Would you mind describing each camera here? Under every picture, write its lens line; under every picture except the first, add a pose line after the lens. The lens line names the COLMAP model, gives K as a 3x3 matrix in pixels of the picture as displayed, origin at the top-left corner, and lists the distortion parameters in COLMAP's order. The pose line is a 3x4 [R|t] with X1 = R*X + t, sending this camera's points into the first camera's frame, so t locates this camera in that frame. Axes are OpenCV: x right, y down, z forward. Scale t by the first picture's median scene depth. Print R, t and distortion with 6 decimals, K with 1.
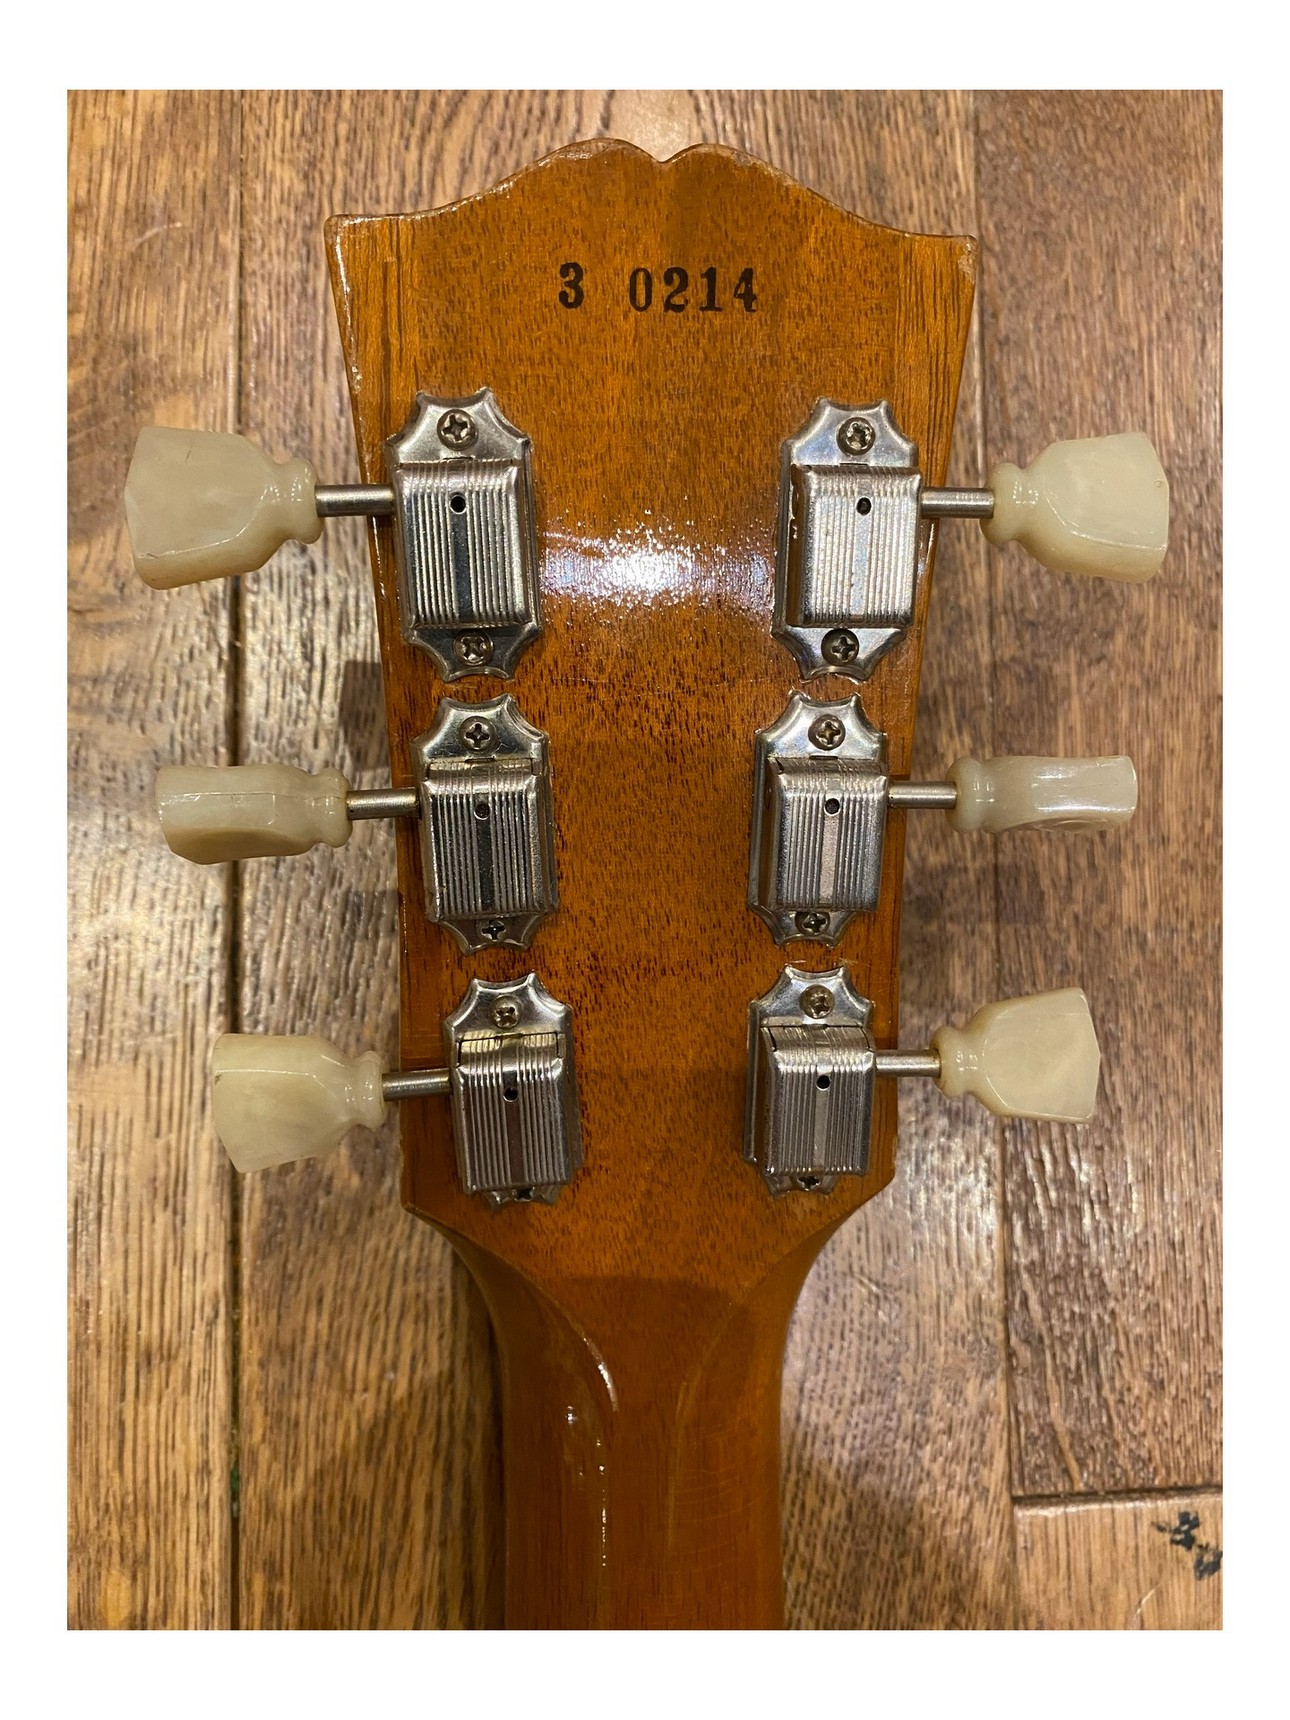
lens RADIAL K [[1172.7, 0, 633.3], [0, 1172.7, 868.3], [0, 0, 1]] dist [0.009877, -0.015724]
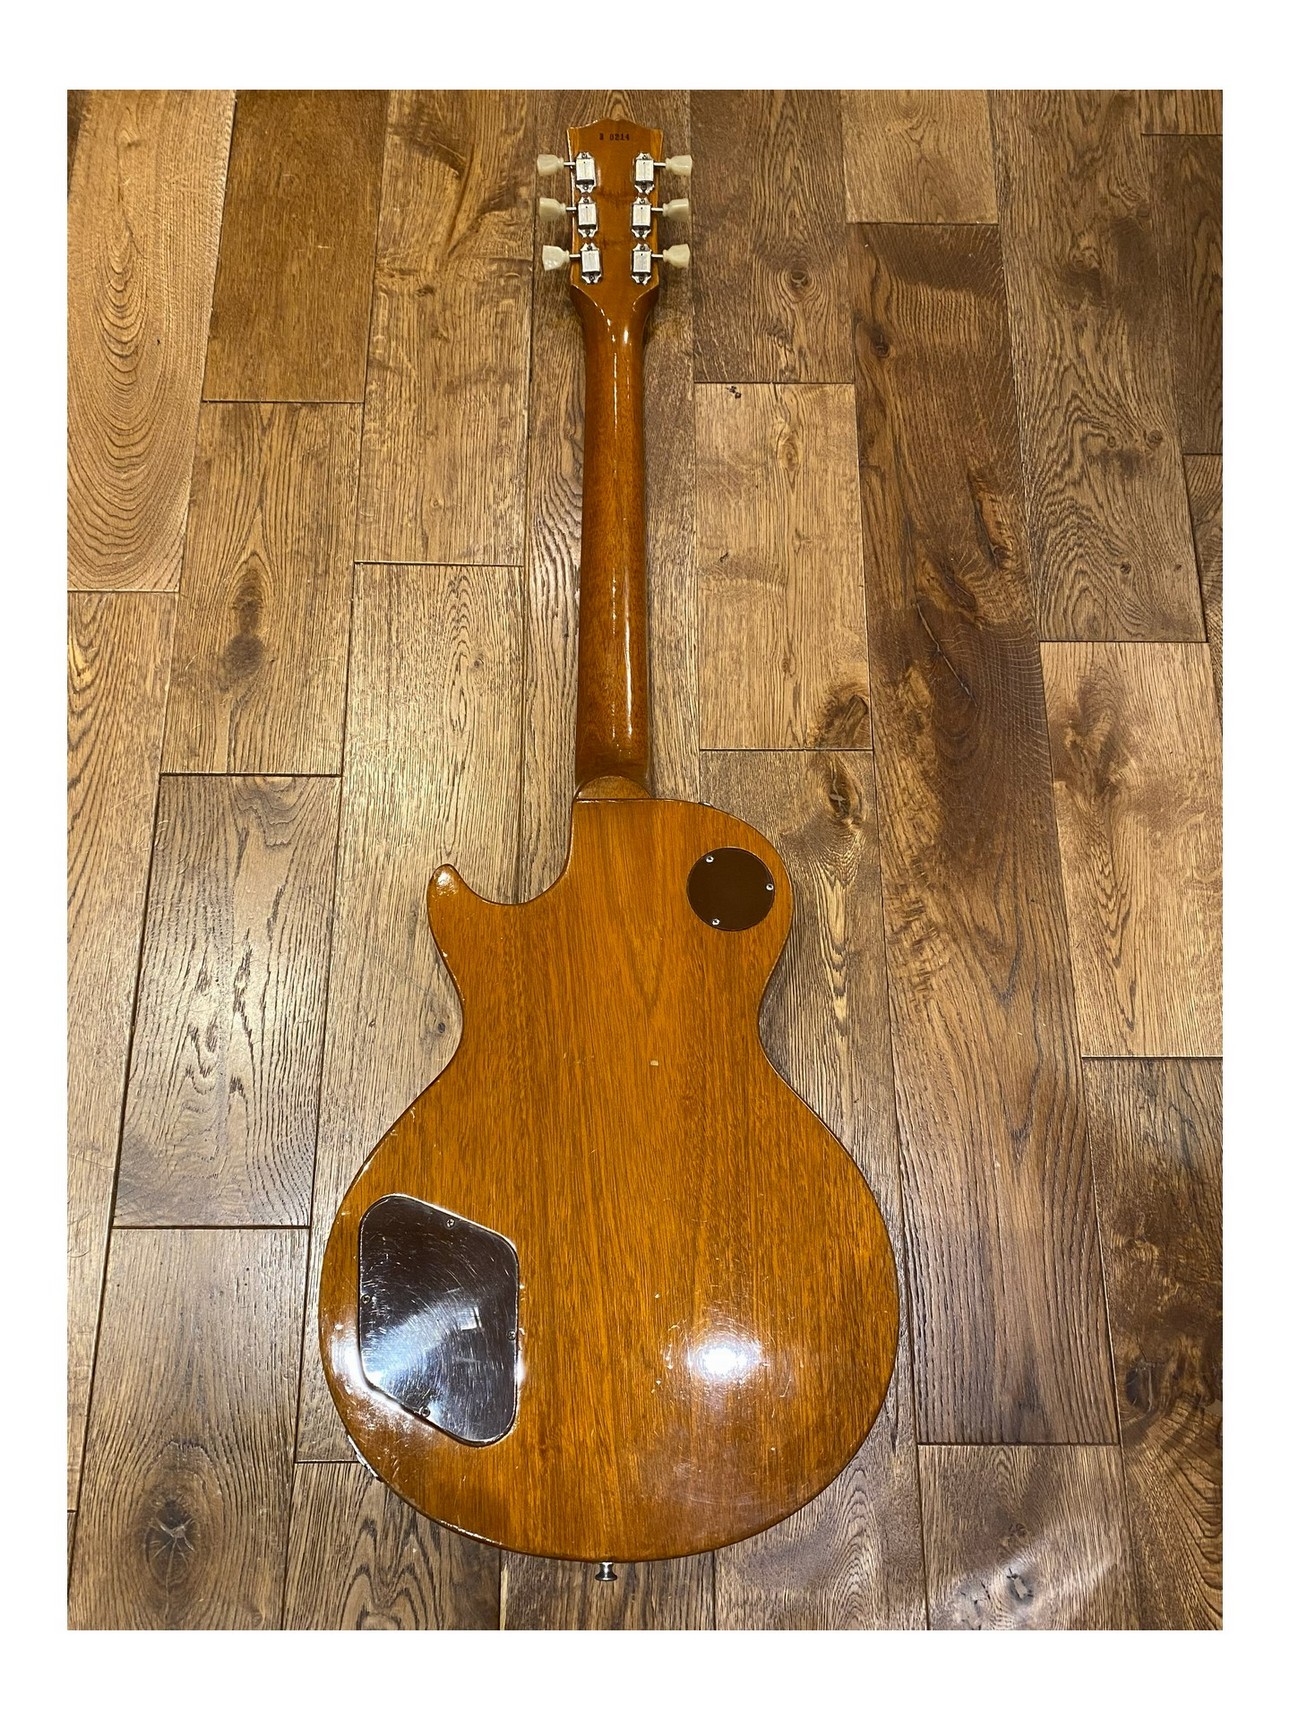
lens RADIAL K [[1273.6, 0, 637.3], [0, 1273.6, 857.1], [0, 0, 1]] dist [0.025162, -0.042145]
pose [[0.997842, -0.008387, -0.065117, 0.409410], [-0.007243, 0.971689, -0.236151, 3.547561], [0.065254, 0.236113, 0.969532, -3.464093]]
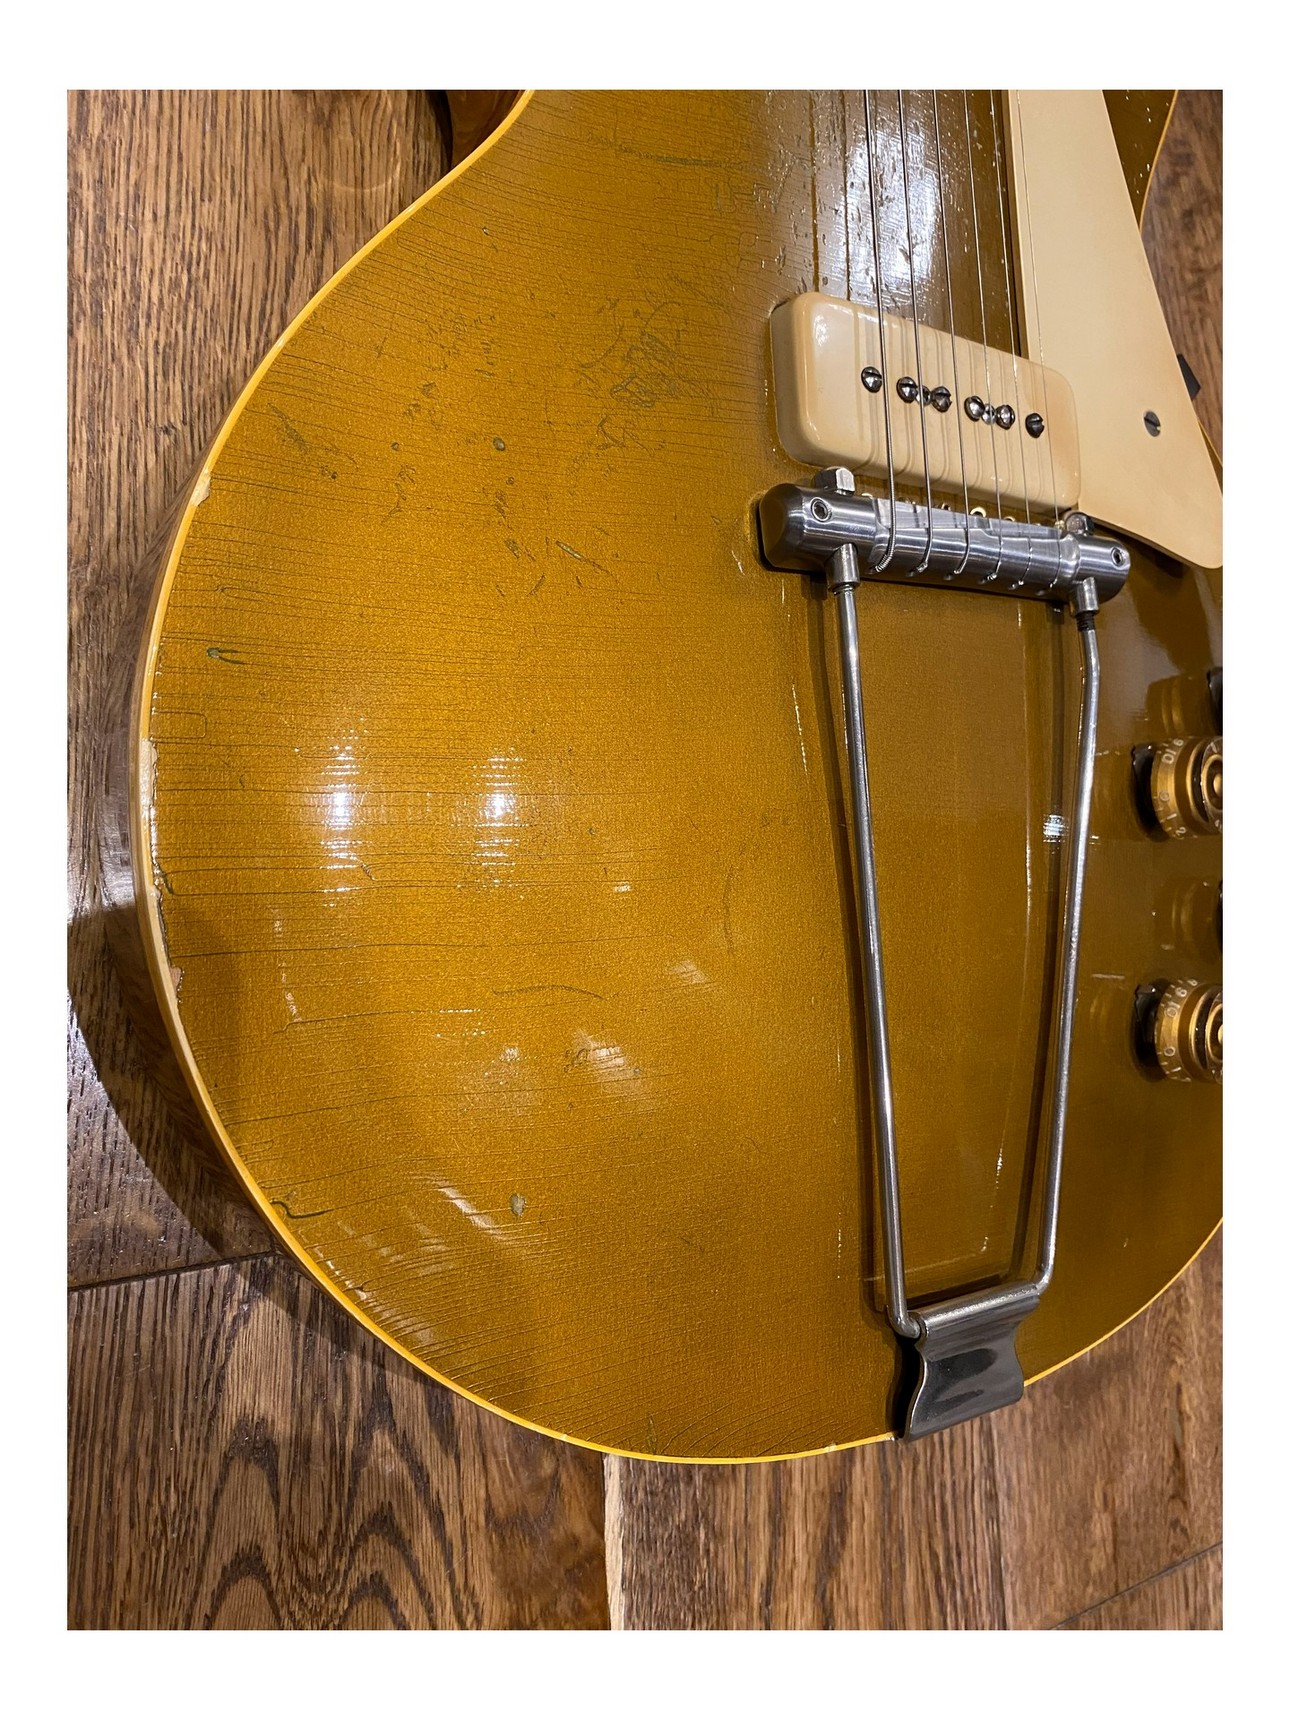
lens RADIAL K [[1172.7, 0, 678.6], [0, 1172.7, 854.4], [0, 0, 1]] dist [0.009877, -0.015724]
pose [[0.898394, 0.003207, 0.439178, -0.796111], [0.012899, 0.999349, -0.033685, 4.065127], [-0.439000, 0.035927, 0.897768, -0.570280]]
